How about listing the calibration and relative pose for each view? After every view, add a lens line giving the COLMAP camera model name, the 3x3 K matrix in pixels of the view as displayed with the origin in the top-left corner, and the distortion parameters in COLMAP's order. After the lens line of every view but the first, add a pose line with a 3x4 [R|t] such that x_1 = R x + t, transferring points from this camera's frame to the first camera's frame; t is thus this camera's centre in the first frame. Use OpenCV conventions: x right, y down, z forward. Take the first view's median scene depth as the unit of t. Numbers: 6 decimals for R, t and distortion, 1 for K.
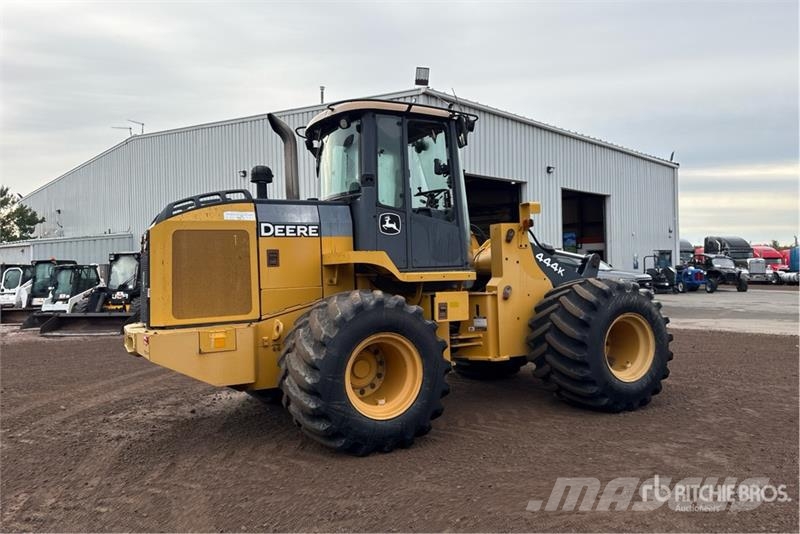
lens RADIAL K [[608.6, 0, 400.0], [0, 608.6, 267.0], [0, 0, 1]] dist [0.033936, -0.001277]
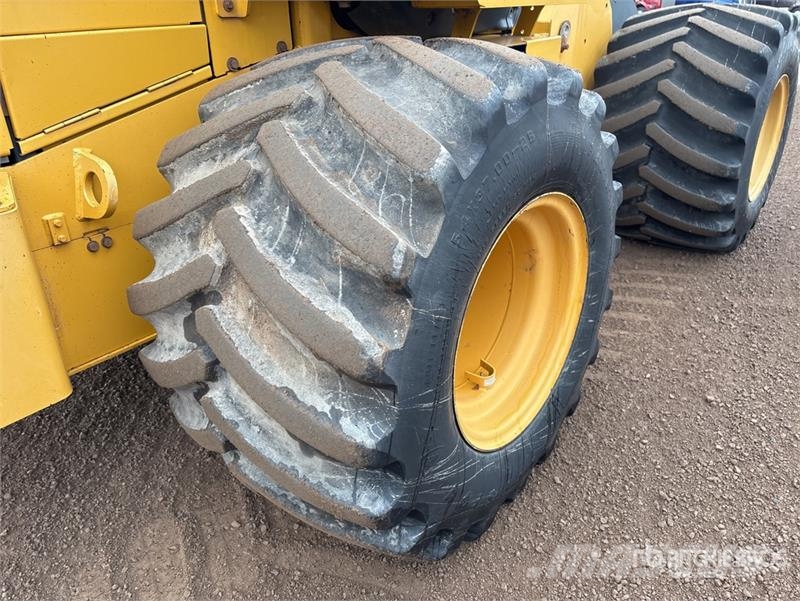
lens RADIAL K [[613.5, 0, 395.4], [0, 613.5, 301.4], [0, 0, 1]] dist [0.016003, 0.003579]
pose [[0.916912, -0.166860, 0.362532, -0.193734], [-0.012849, 0.895587, 0.444701, 0.020022], [-0.398882, -0.412410, 0.819031, 0.710755]]
